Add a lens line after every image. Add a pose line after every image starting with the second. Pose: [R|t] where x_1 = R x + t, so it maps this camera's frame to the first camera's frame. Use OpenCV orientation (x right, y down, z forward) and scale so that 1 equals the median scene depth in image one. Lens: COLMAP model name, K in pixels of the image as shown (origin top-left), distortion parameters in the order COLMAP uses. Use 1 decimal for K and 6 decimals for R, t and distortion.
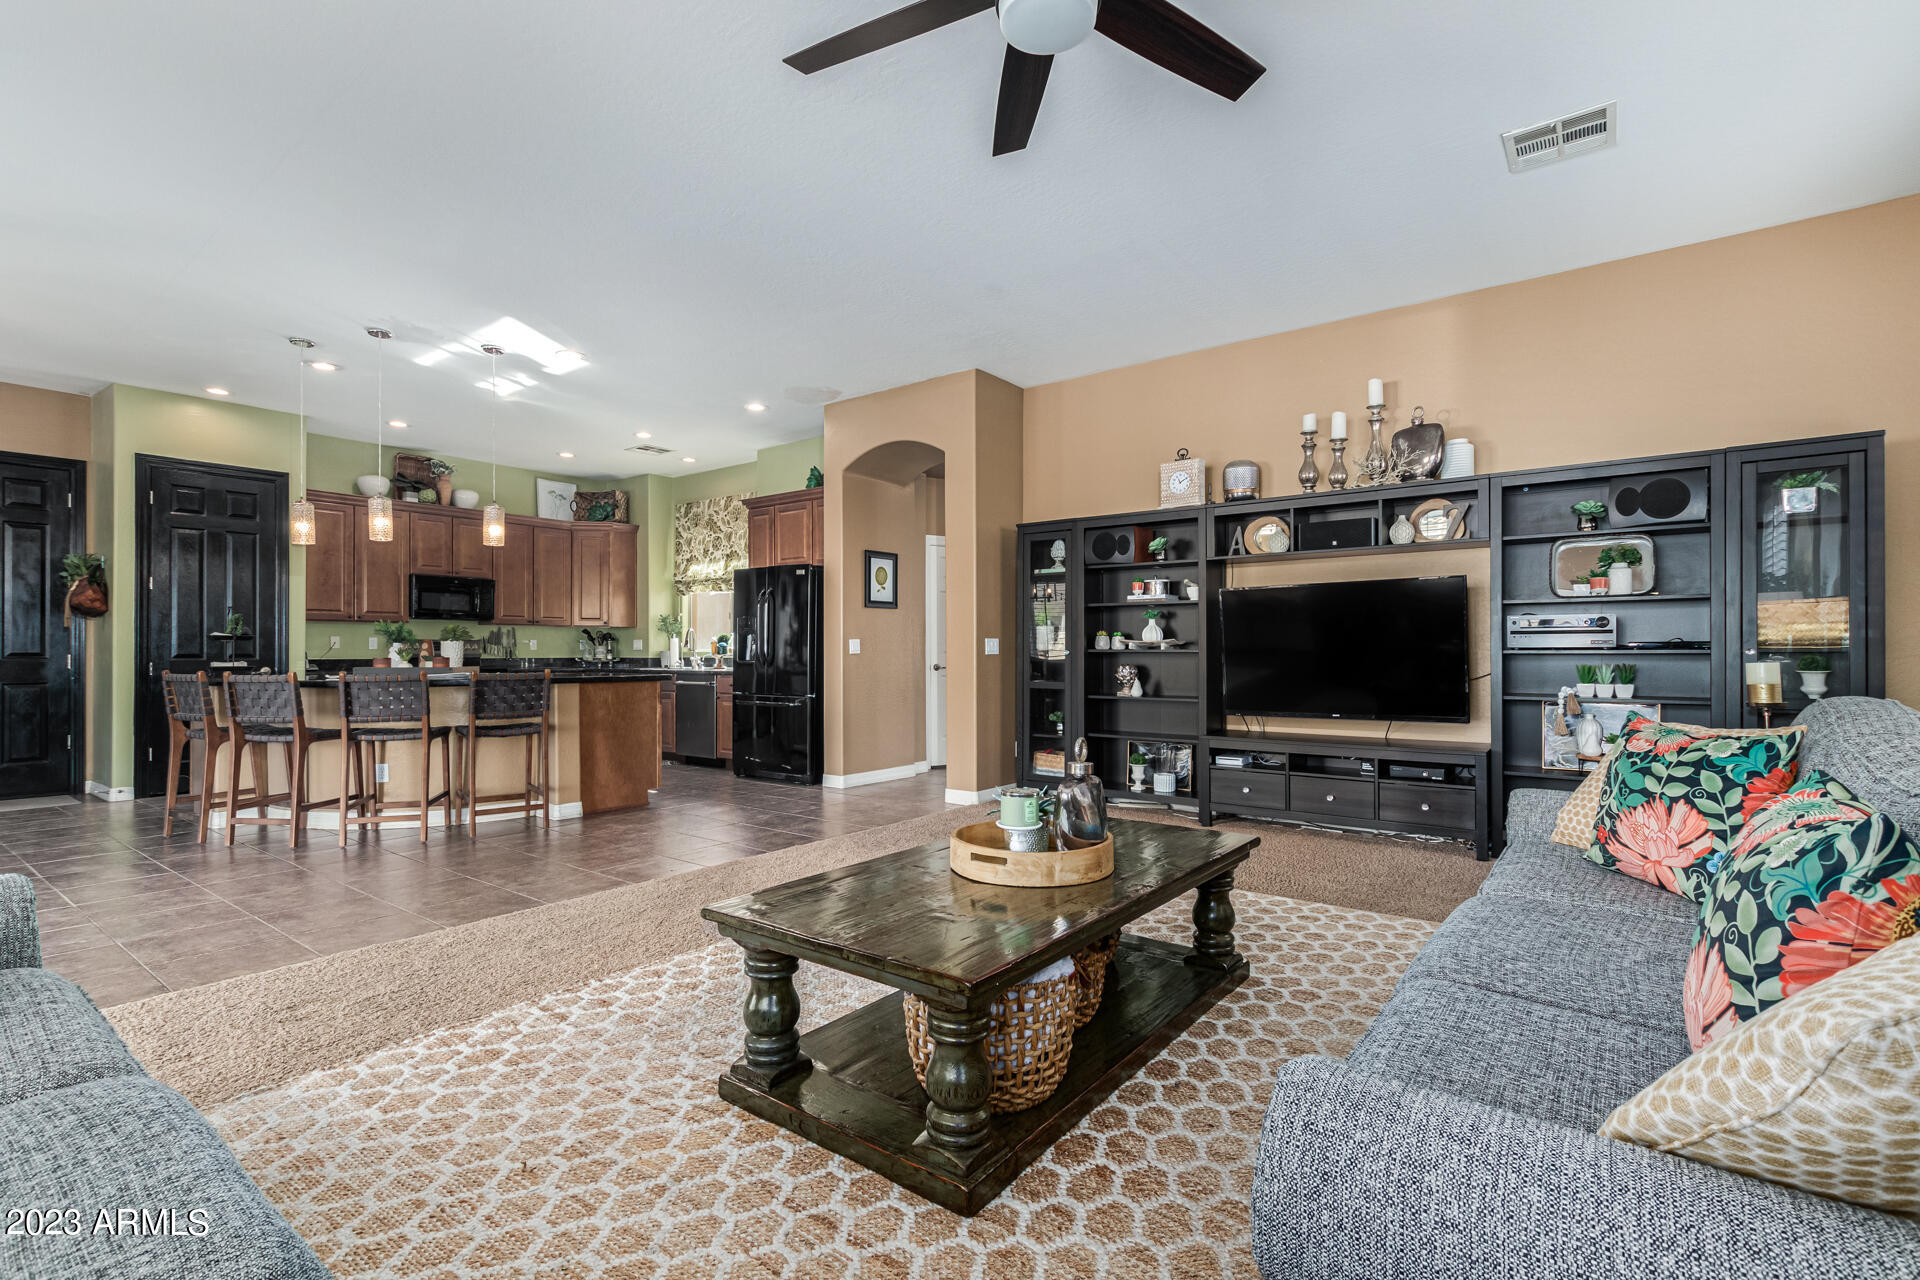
lens RADIAL K [[869.4, 0, 965.2], [0, 869.4, 642.1], [0, 0, 1]] dist [0.000713, 0.000086]
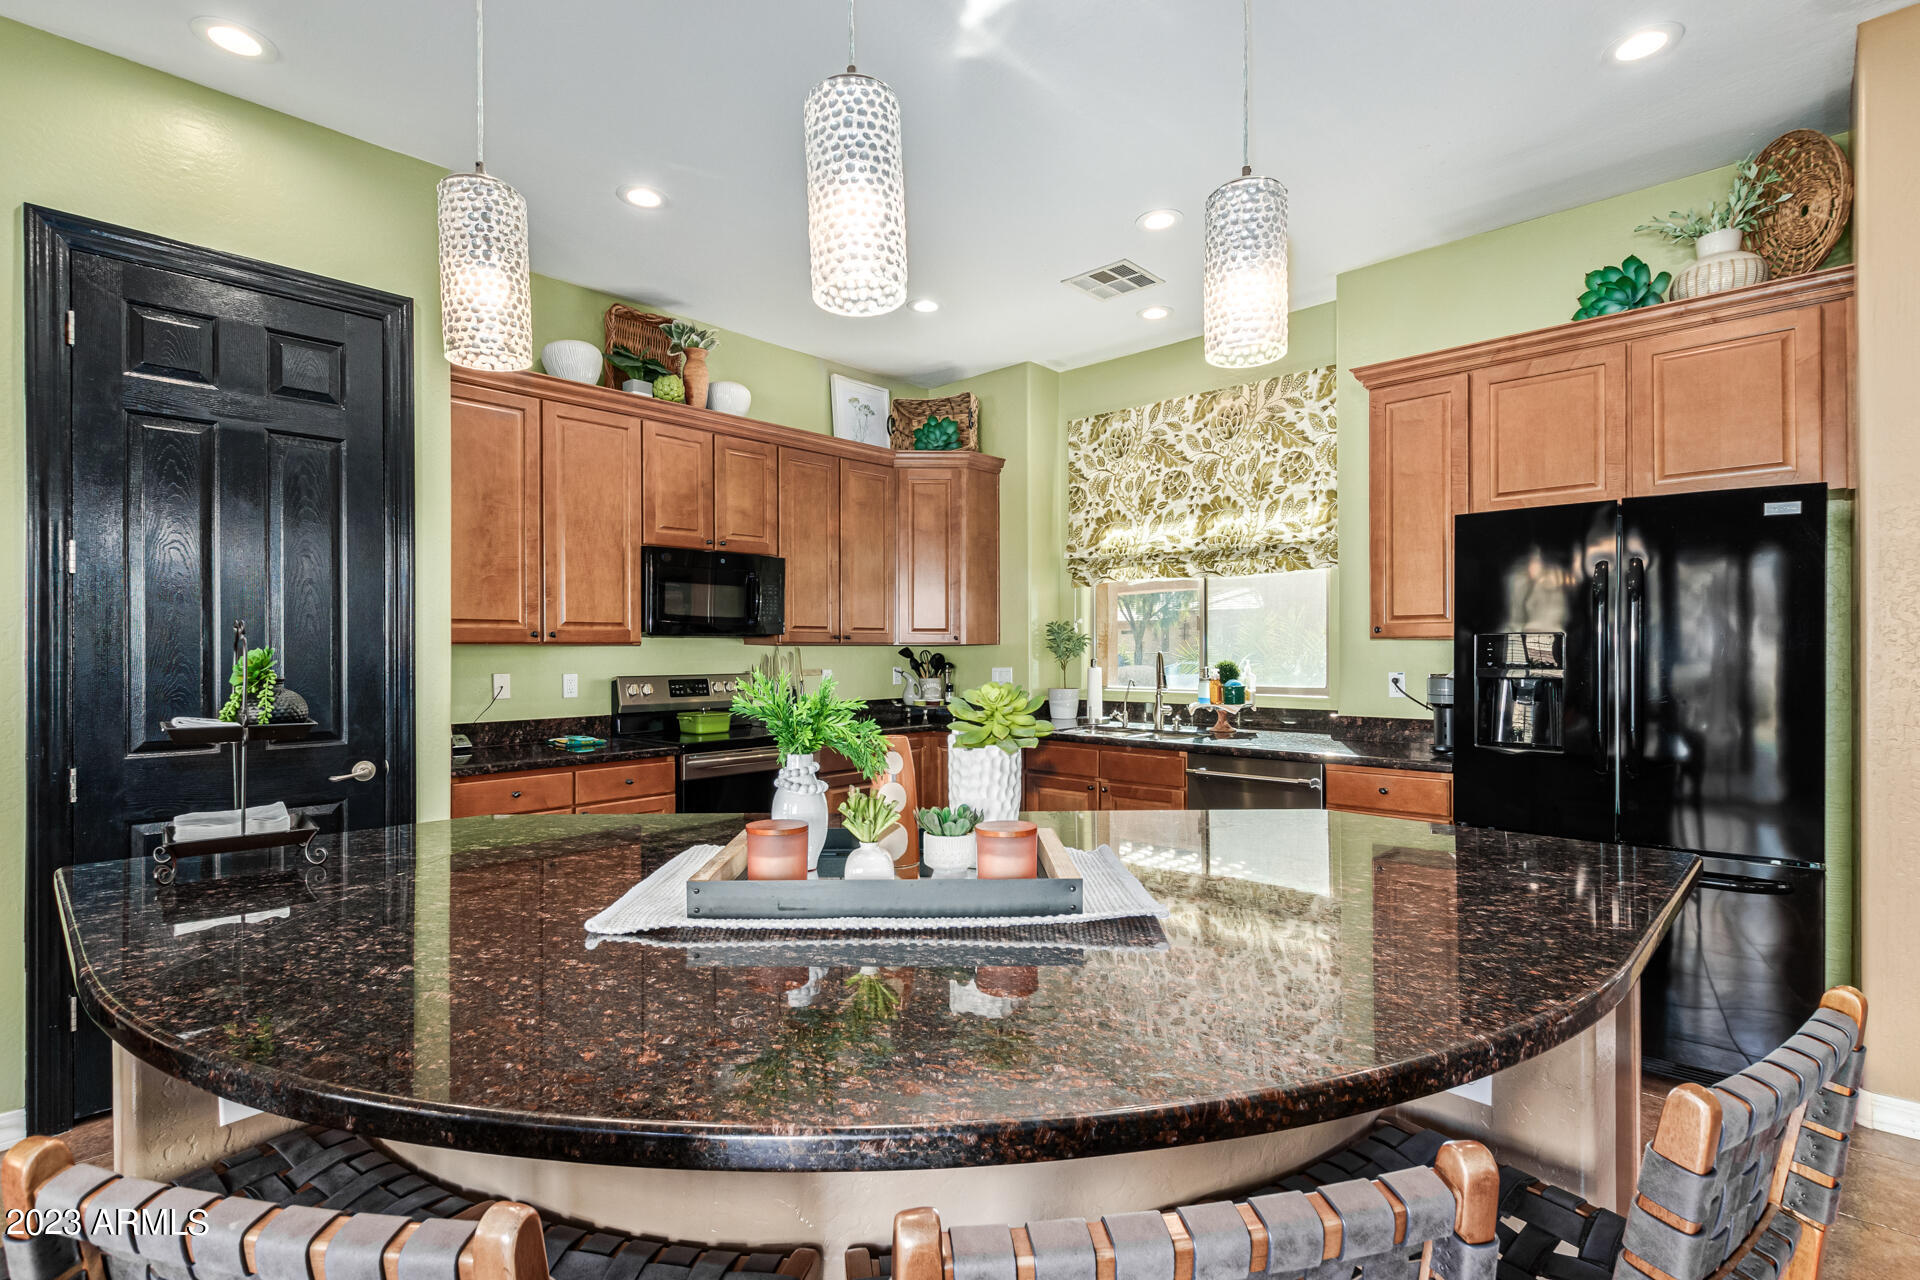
lens RADIAL K [[869.4, 0, 949.9], [0, 869.4, 644.8], [0, 0, 1]] dist [0.000713, 0.000086]
pose [[0.994502, -0.002325, -0.104690, -0.407322], [0.003268, 0.999956, 0.008833, -0.025490], [0.104664, -0.009127, 0.994466, 0.520202]]
